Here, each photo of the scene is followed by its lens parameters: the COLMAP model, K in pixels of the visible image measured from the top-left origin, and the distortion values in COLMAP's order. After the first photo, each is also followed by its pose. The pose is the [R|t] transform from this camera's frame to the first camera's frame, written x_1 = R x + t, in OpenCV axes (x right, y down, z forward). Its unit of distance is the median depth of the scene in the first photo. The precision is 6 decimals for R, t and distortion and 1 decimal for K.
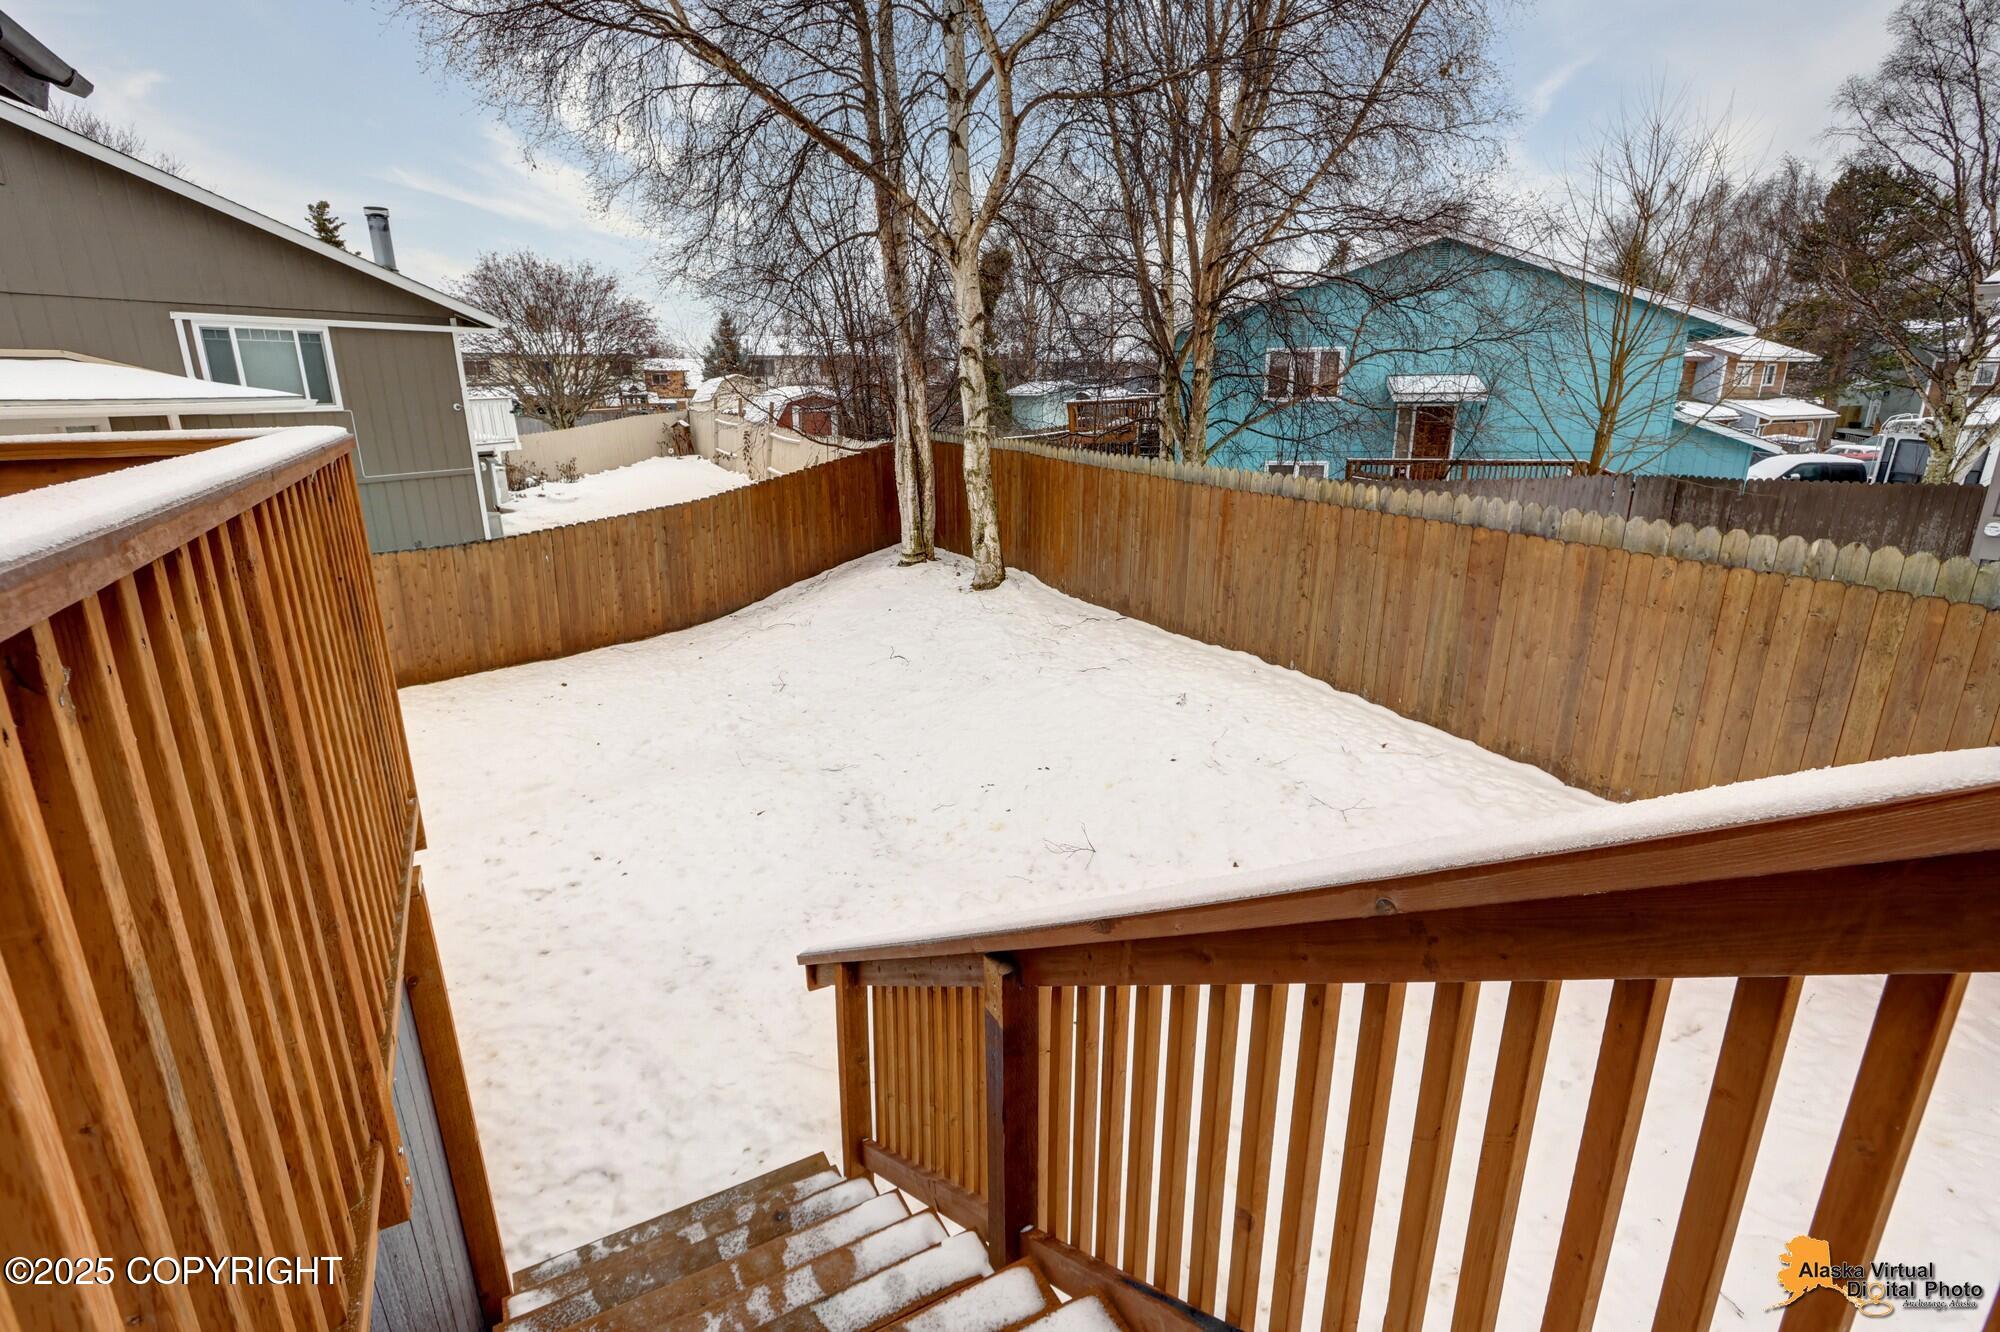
lens RADIAL K [[976.9, 0, 1000.0], [0, 976.9, 666.0], [0, 0, 1]] dist [-0.000179, -0.000255]
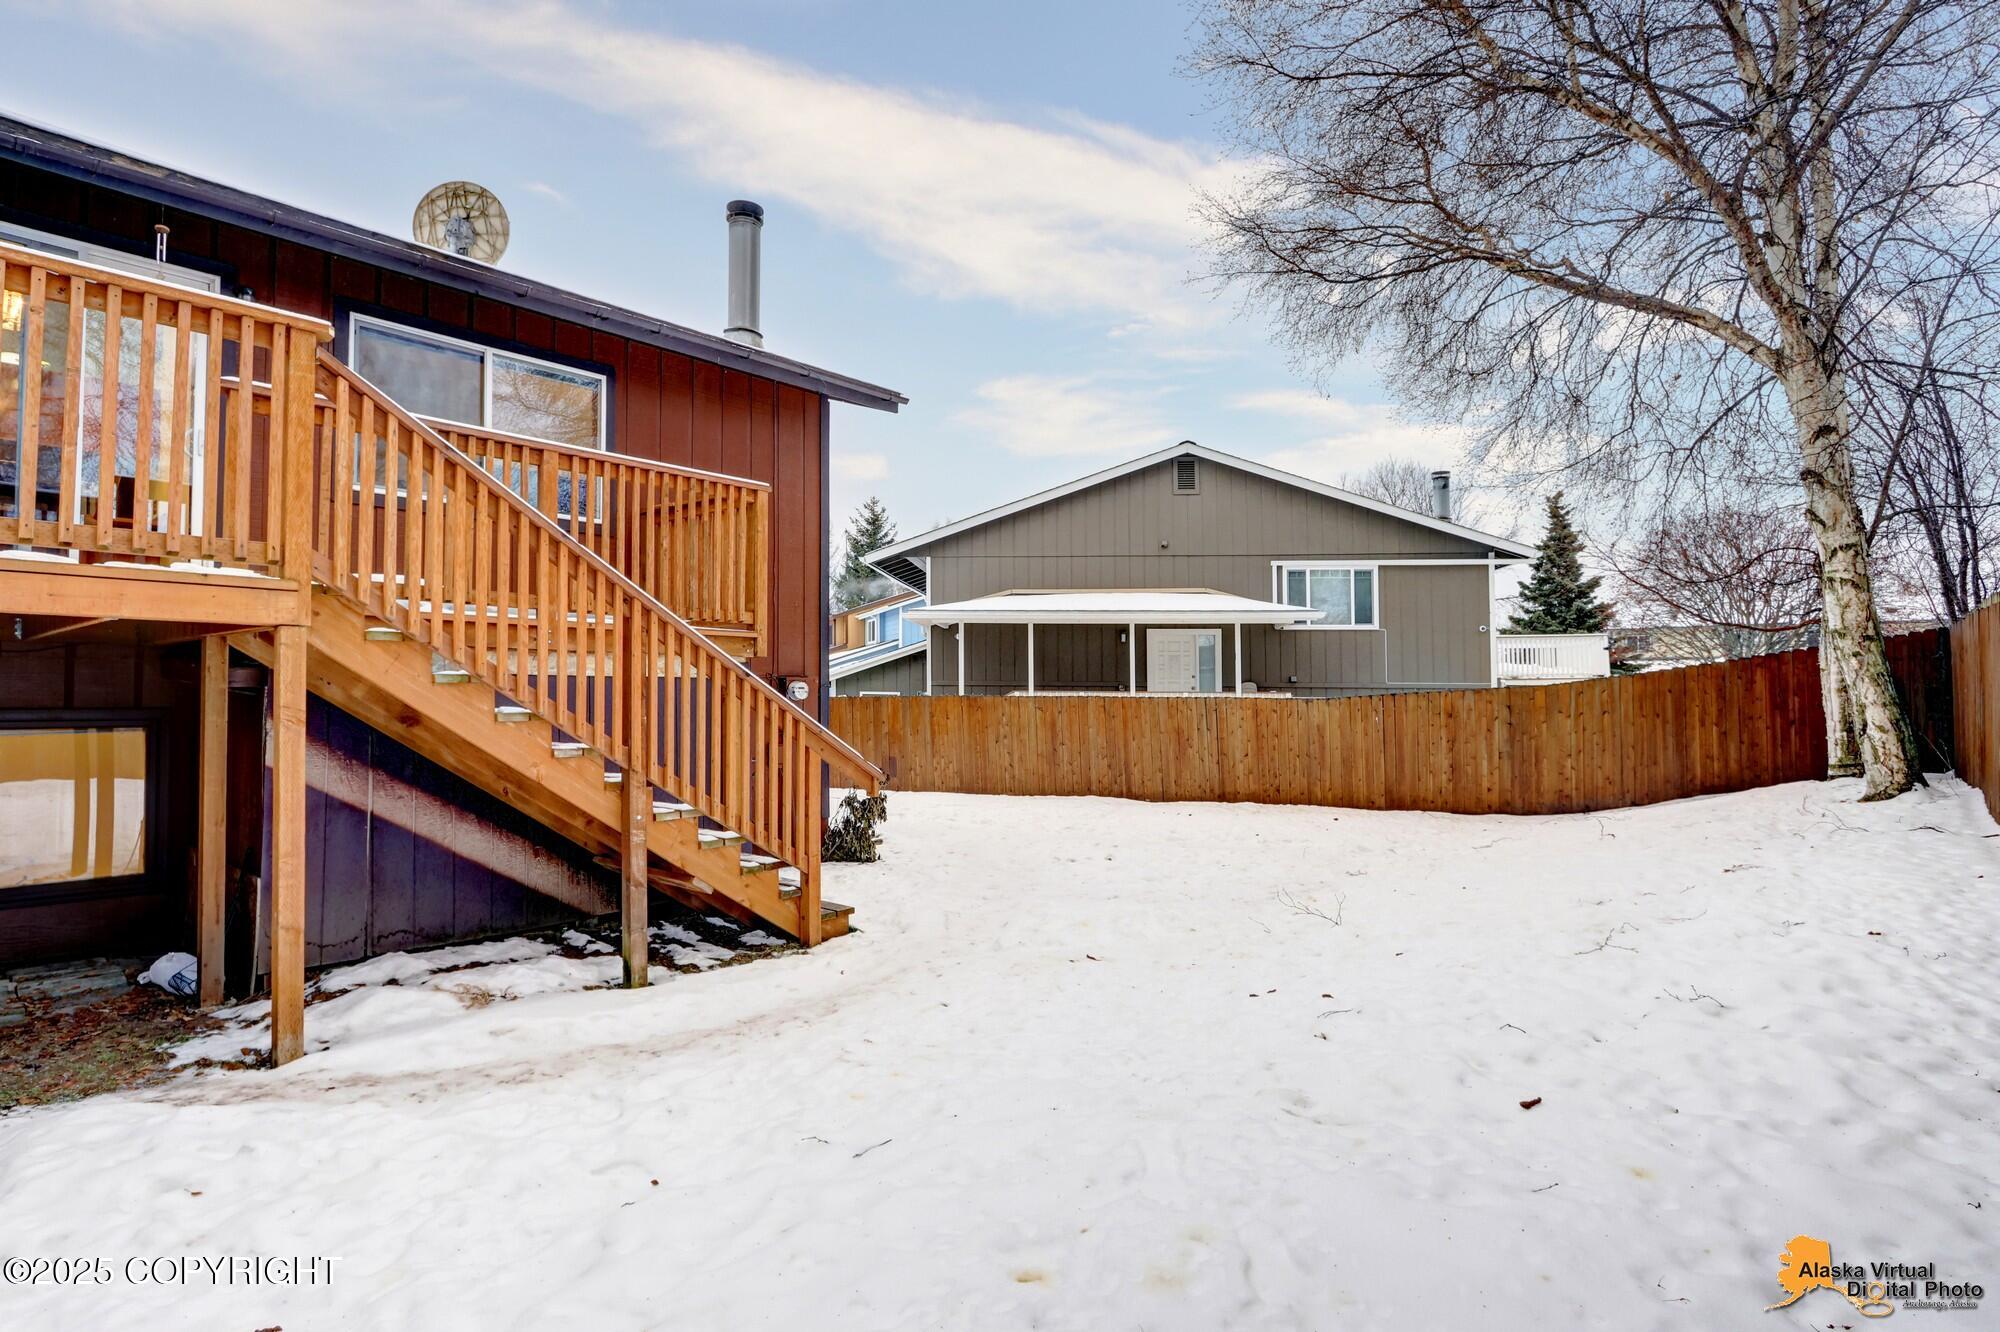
lens RADIAL K [[1024.4, 0, 1002.2], [0, 1024.4, 691.5], [0, 0, 1]] dist [-0.000933, -0.000064]
pose [[0.351106, 0.002064, -0.936333, 0.430612], [-0.266733, 0.958785, -0.097906, 0.078916], [0.897540, 0.284127, 0.337186, 0.174627]]
